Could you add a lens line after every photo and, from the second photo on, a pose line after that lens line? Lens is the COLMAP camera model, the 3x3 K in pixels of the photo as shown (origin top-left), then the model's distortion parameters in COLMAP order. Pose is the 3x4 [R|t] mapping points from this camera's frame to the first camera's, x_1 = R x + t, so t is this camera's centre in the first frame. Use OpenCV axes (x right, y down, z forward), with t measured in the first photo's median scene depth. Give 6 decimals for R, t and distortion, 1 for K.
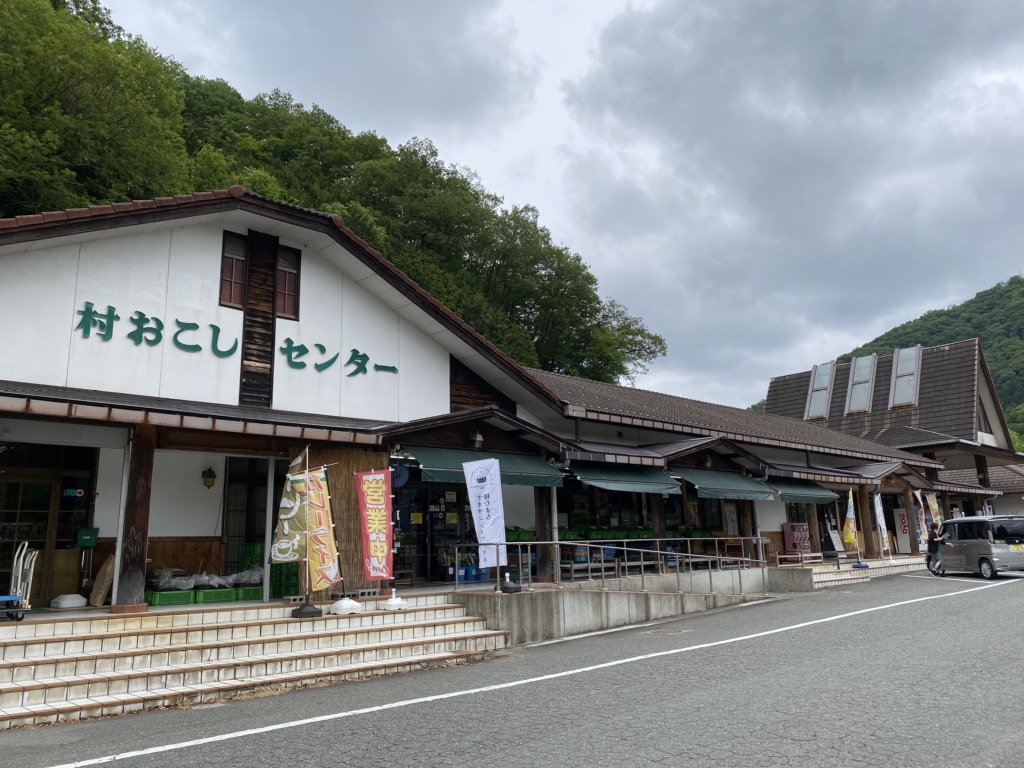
lens RADIAL K [[784.5, 0, 511.5], [0, 784.5, 383.2], [0, 0, 1]] dist [0.064223, -0.073611]
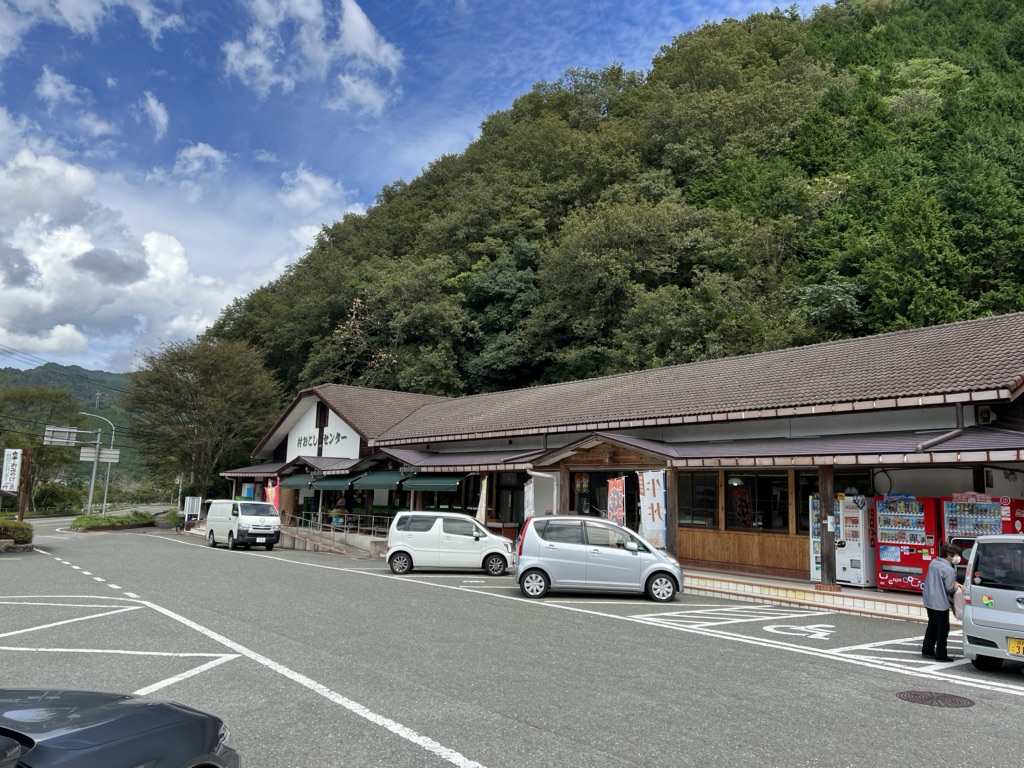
lens RADIAL K [[836.4, 0, 516.8], [0, 836.4, 384.0], [0, 0, 1]] dist [0.054845, -0.024450]
pose [[-0.142105, -0.131405, -0.981091, 2.603643], [0.156983, 0.975614, -0.153409, 0.336526], [0.977324, -0.175815, -0.118012, 2.116367]]
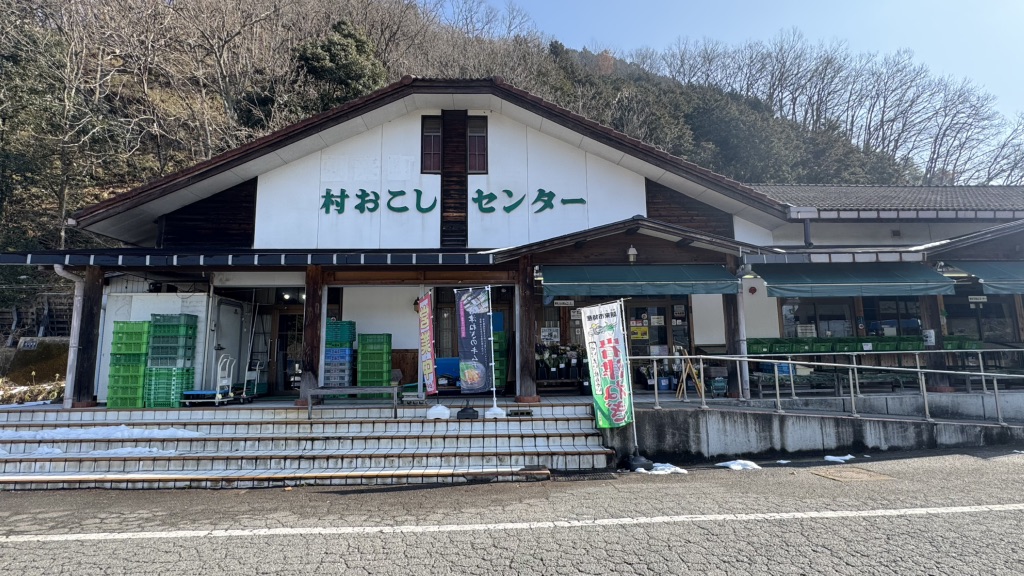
lens RADIAL K [[512.8, 0, 507.6], [0, 512.8, 289.7], [0, 0, 1]] dist [-0.000267, -0.002485]
pose [[0.757360, -0.077215, -0.648416, 0.266502], [0.129239, 0.991066, 0.032935, 0.079998], [0.640080, -0.108745, 0.760574, 0.422508]]
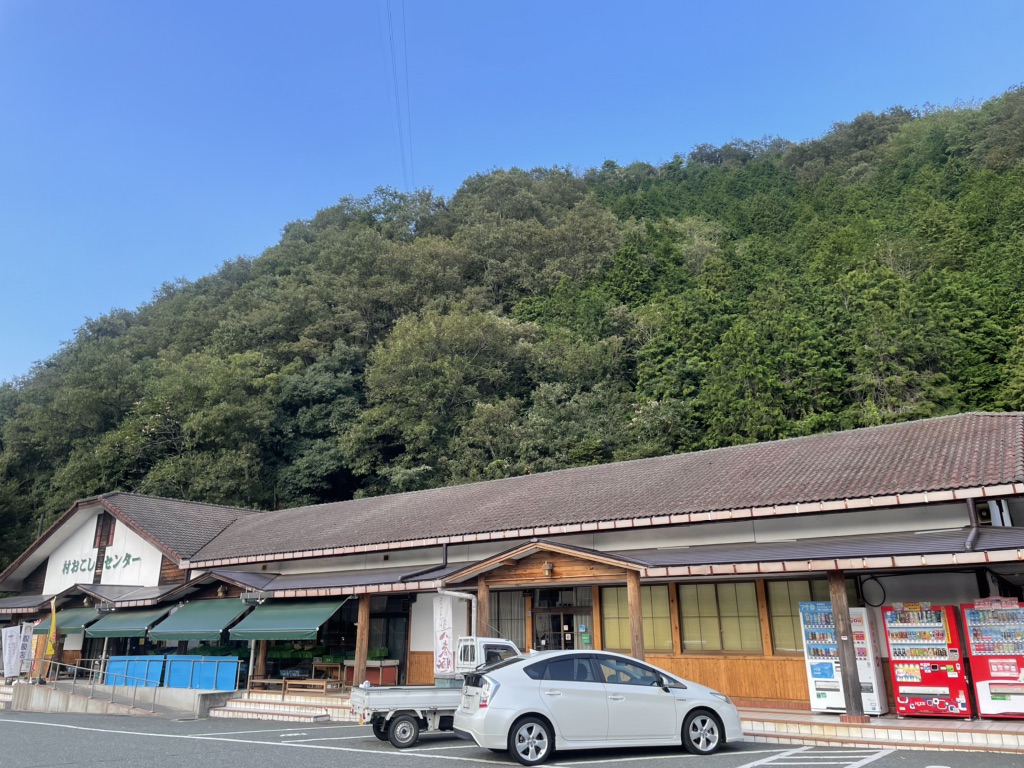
lens RADIAL K [[784.5, 0, 496.2], [0, 784.5, 367.0], [0, 0, 1]] dist [0.064223, -0.073611]
pose [[0.171167, -0.304245, -0.937090, 2.200671], [0.193378, 0.943000, -0.270842, 0.263387], [0.966078, -0.134853, 0.220245, 1.690040]]
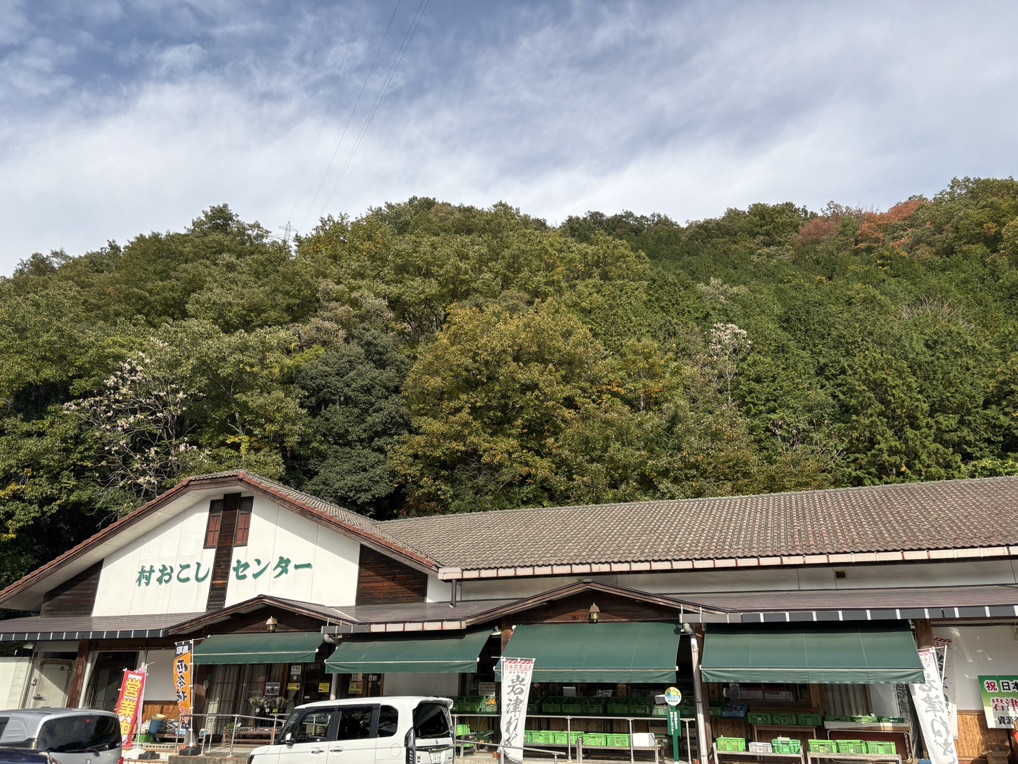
lens RADIAL K [[779.9, 0, 510.3], [0, 779.9, 376.4], [0, 0, 1]] dist [0.064223, -0.073611]
pose [[0.425948, -0.319676, -0.846390, 1.365393], [0.162194, 0.947323, -0.276173, 0.113792], [0.890091, -0.019645, 0.455360, 0.818831]]
